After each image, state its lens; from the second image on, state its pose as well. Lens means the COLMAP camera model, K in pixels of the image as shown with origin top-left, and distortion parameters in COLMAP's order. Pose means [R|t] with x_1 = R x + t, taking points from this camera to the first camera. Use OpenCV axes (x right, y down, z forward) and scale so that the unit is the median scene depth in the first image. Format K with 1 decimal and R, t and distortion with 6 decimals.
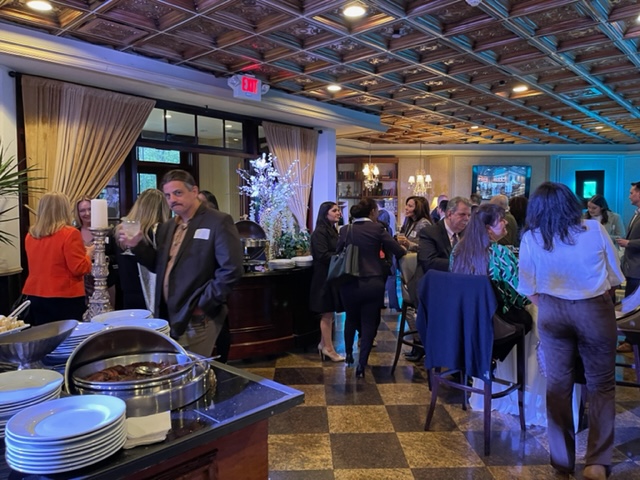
lens RADIAL K [[479.1, 0, 324.1], [0, 479.1, 235.6], [0, 0, 1]] dist [0.076299, -0.099160]
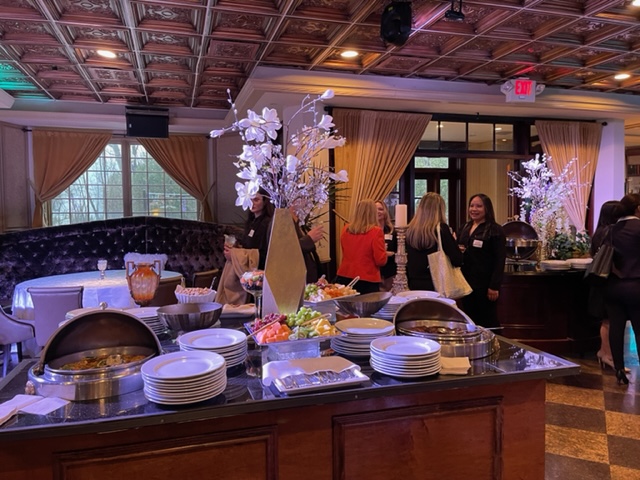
lens RADIAL K [[479.1, 0, 316.5], [0, 479.1, 235.3], [0, 0, 1]] dist [0.076299, -0.099160]
pose [[0.856280, 0.014468, -0.516309, 0.005840], [-0.016579, 0.999862, 0.000522, 0.005690], [0.516246, 0.008113, 0.856402, -0.116133]]
